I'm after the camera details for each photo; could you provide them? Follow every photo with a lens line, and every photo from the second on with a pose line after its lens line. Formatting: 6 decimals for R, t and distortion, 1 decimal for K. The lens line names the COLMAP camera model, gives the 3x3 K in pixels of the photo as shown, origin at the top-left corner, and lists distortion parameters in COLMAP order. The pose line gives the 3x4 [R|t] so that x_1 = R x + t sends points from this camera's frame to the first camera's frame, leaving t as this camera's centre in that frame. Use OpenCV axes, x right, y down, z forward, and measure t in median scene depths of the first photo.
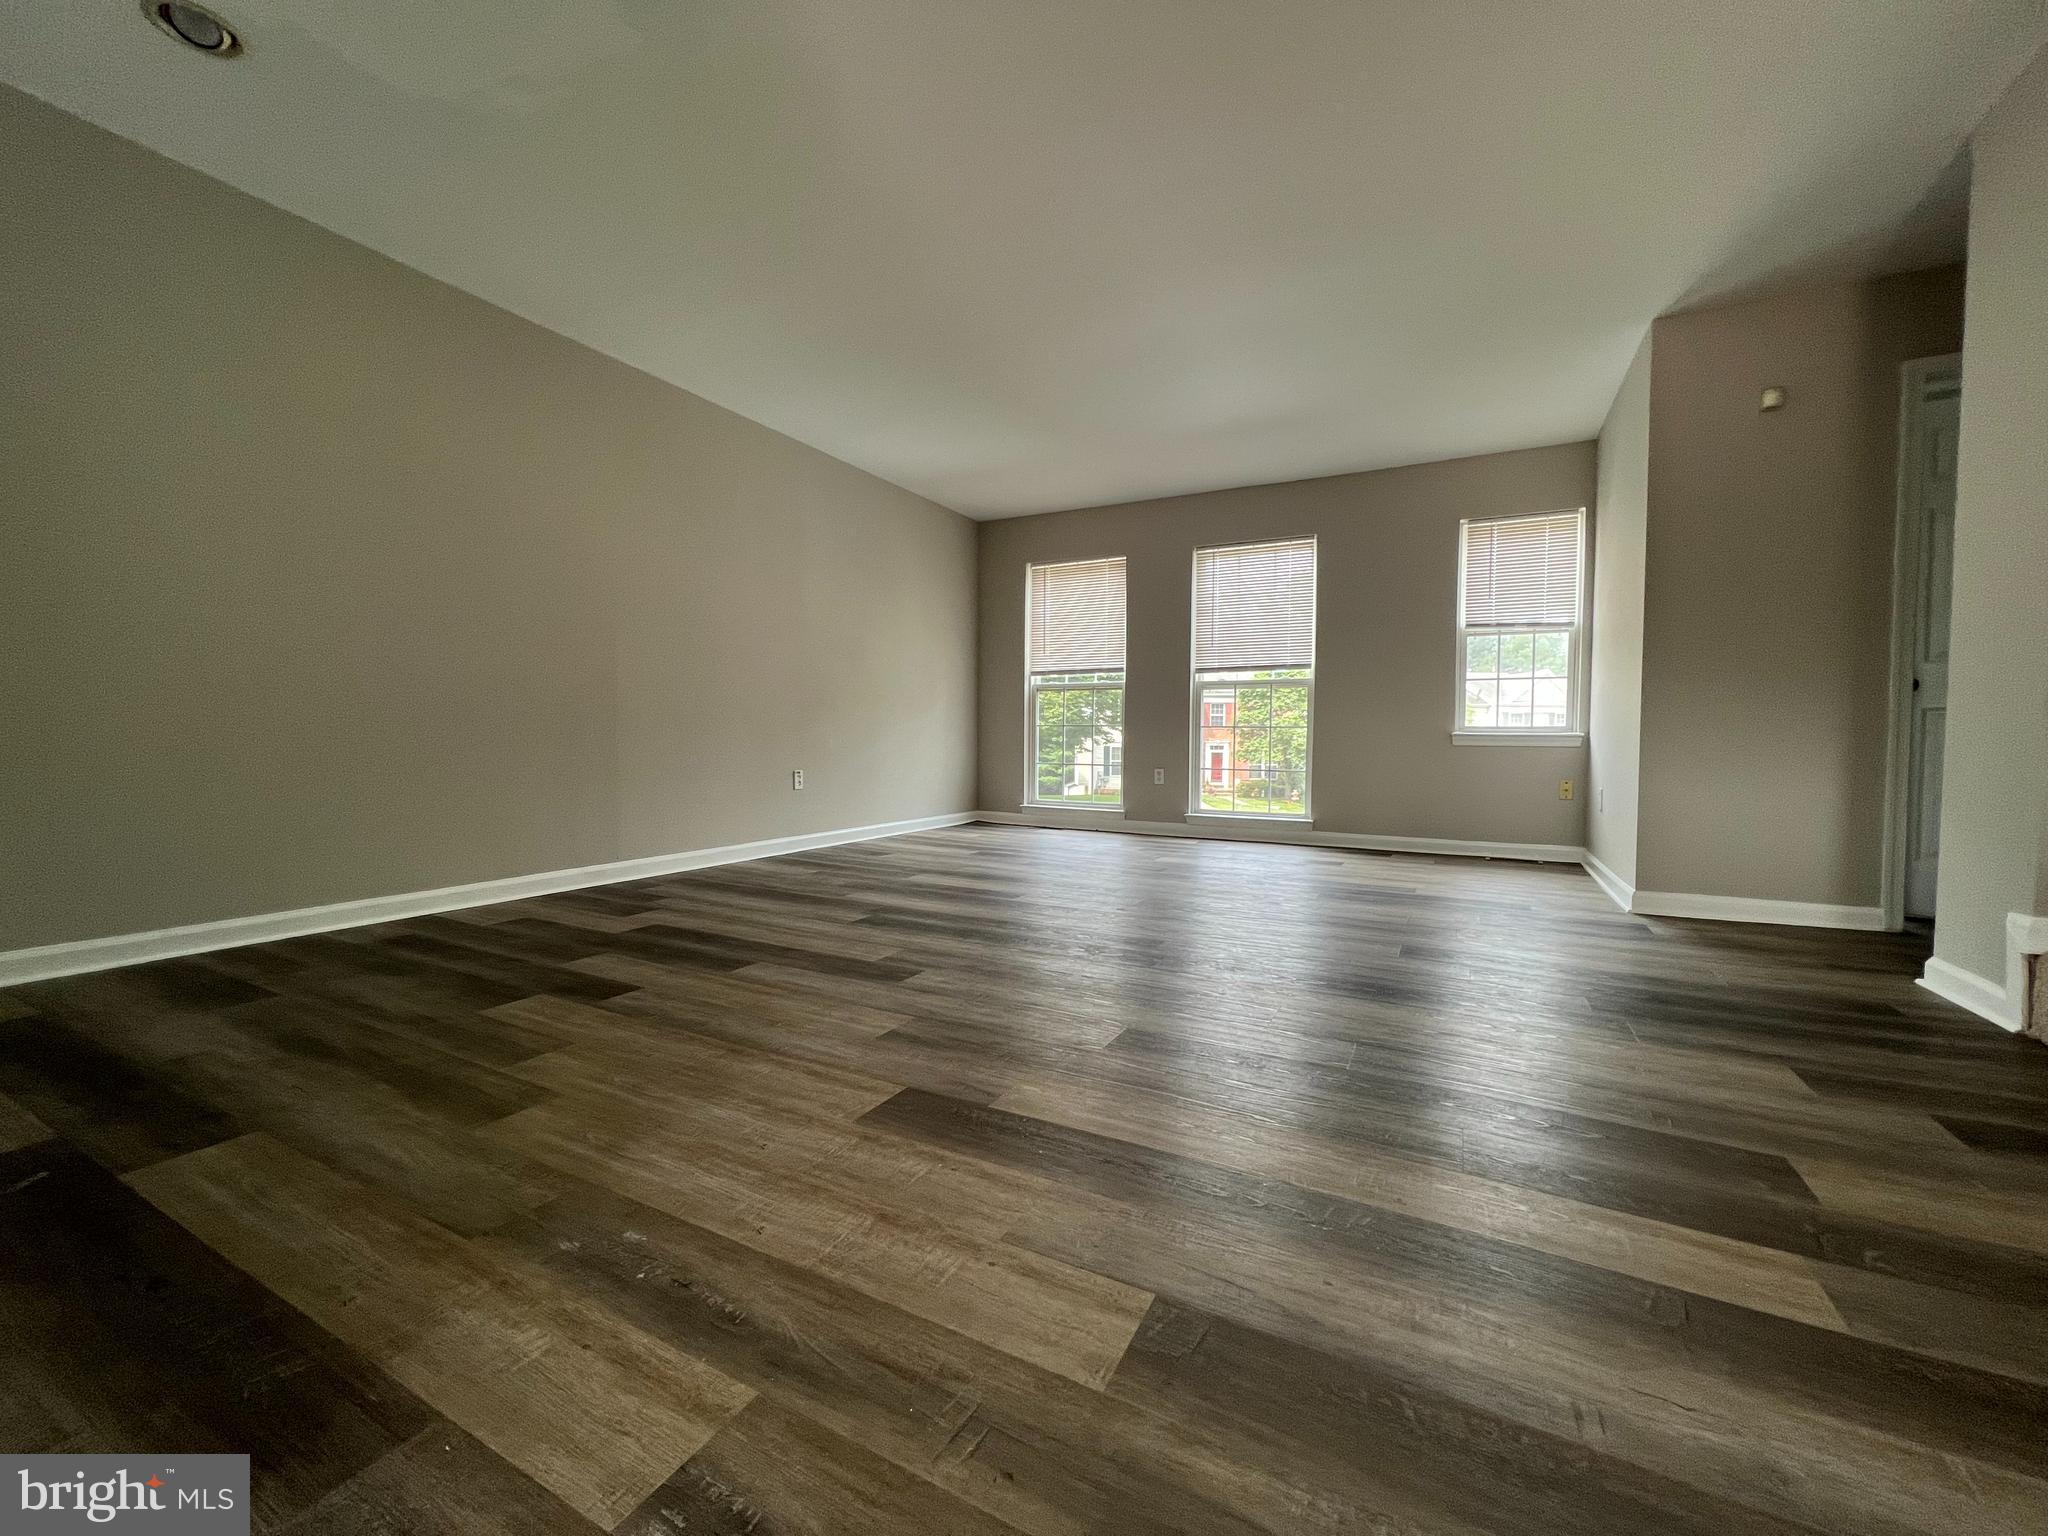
lens RADIAL K [[820.3, 0, 1018.9], [0, 820.3, 766.0], [0, 0, 1]] dist [-0.002463, 0.000052]
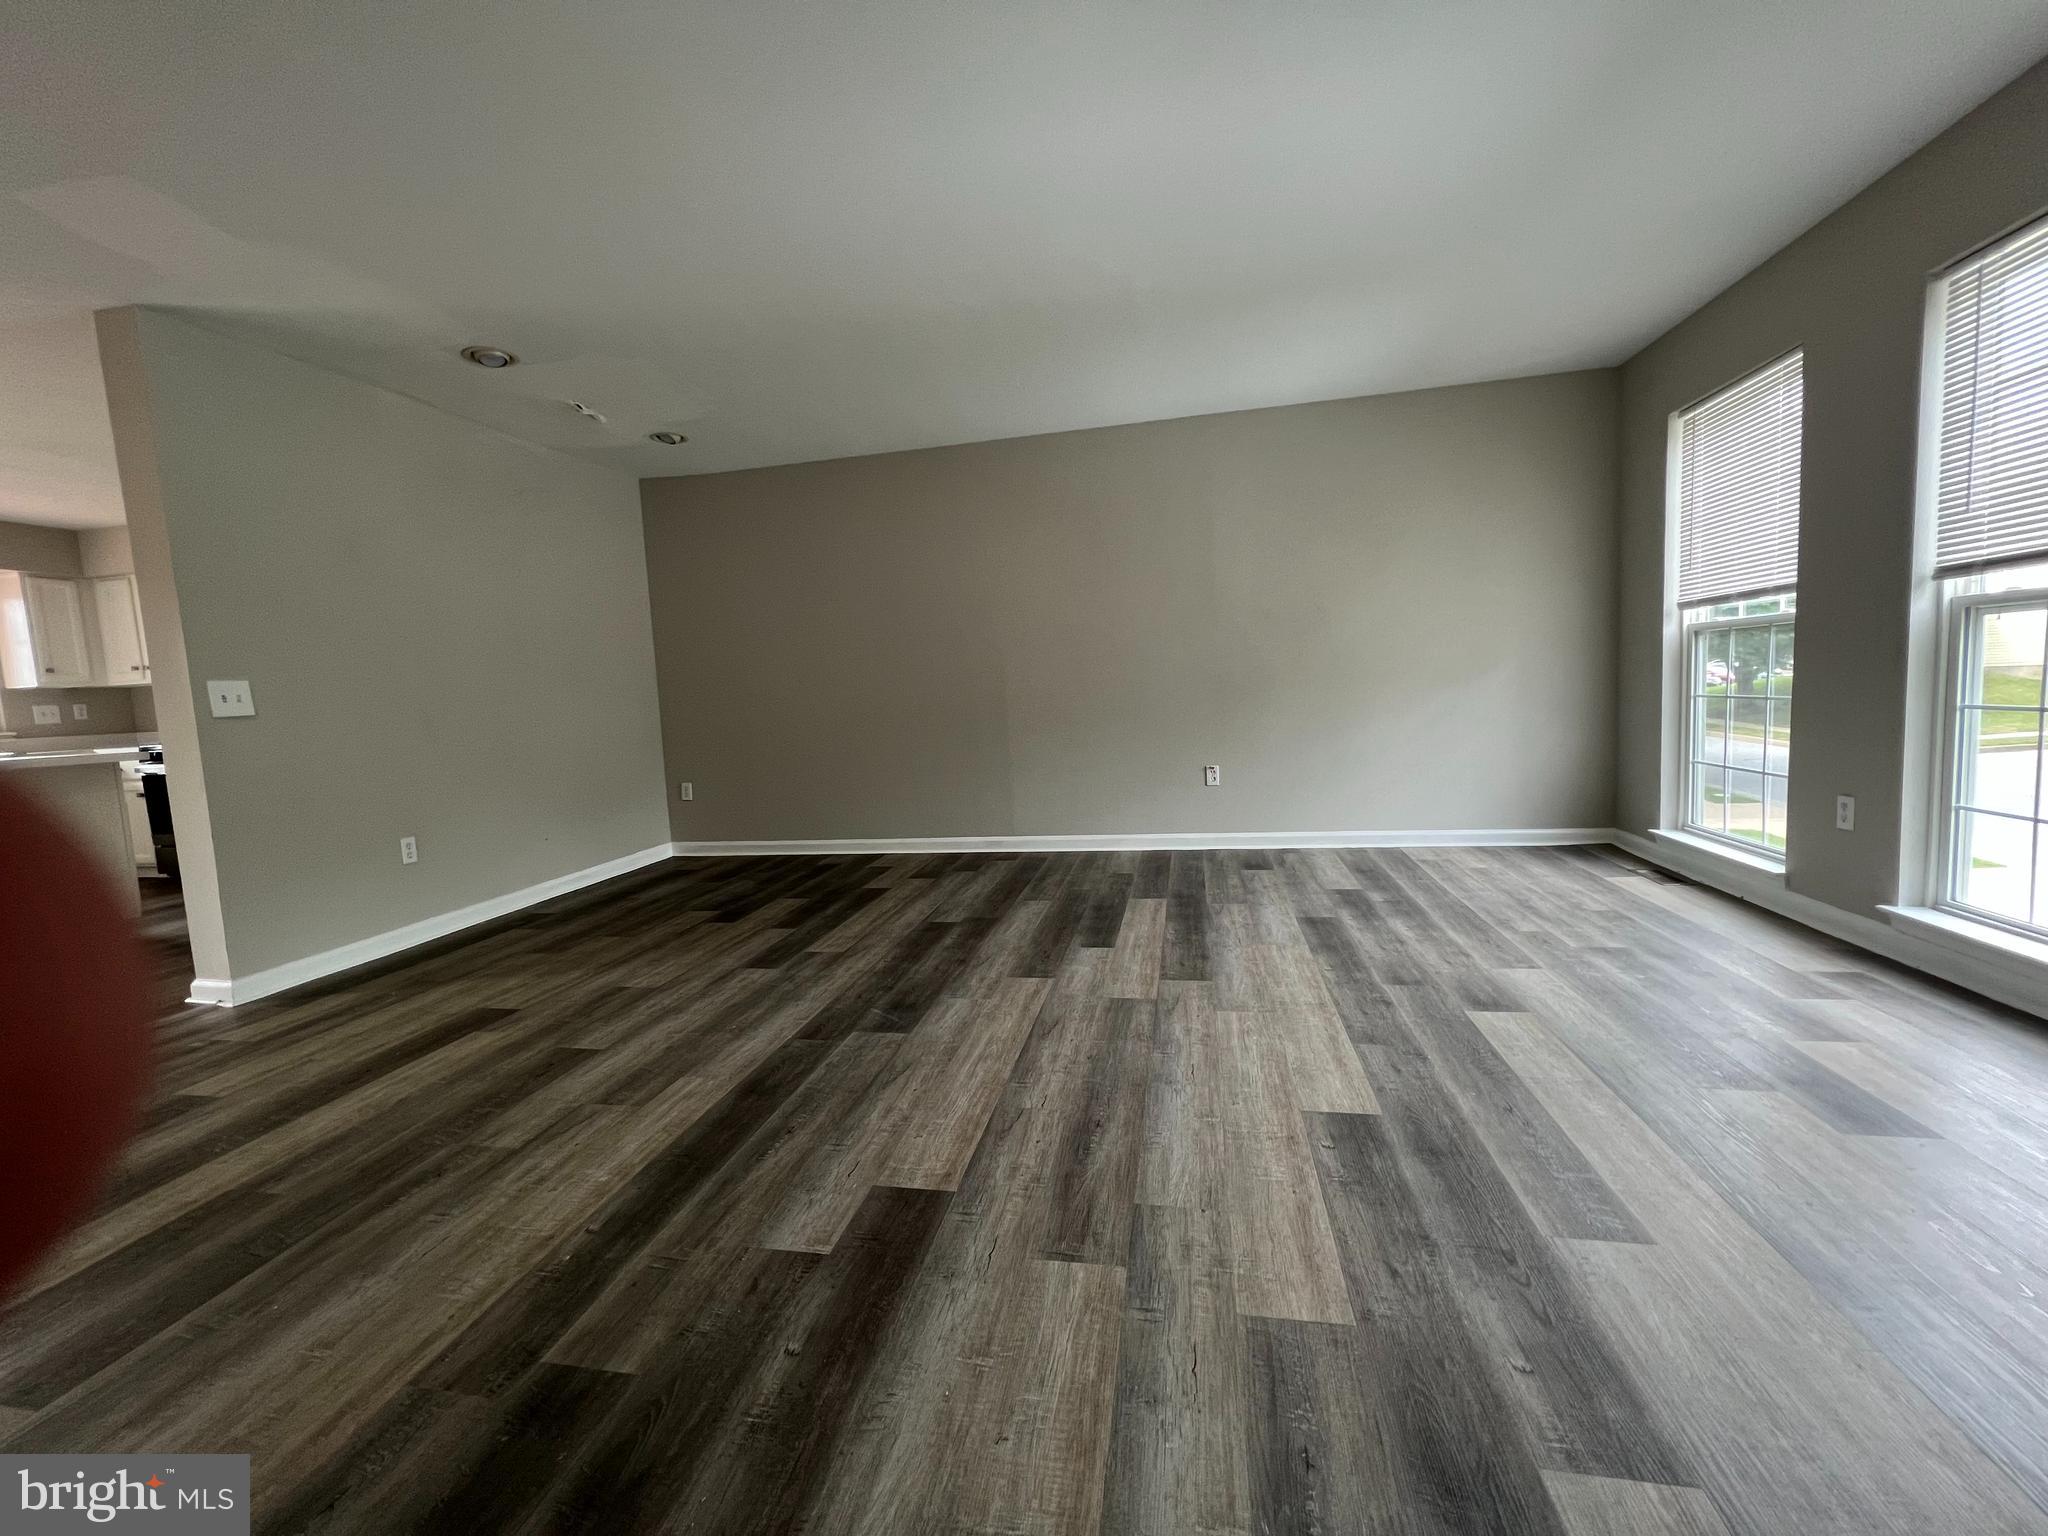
lens RADIAL K [[820.3, 0, 1018.9], [0, 820.3, 766.0], [0, 0, 1]] dist [-0.002463, 0.000052]
pose [[0.285675, 0.064484, -0.956155, 0.579800], [0.019531, 0.997135, 0.073083, -0.068587], [0.958128, -0.039553, 0.283597, 0.513986]]
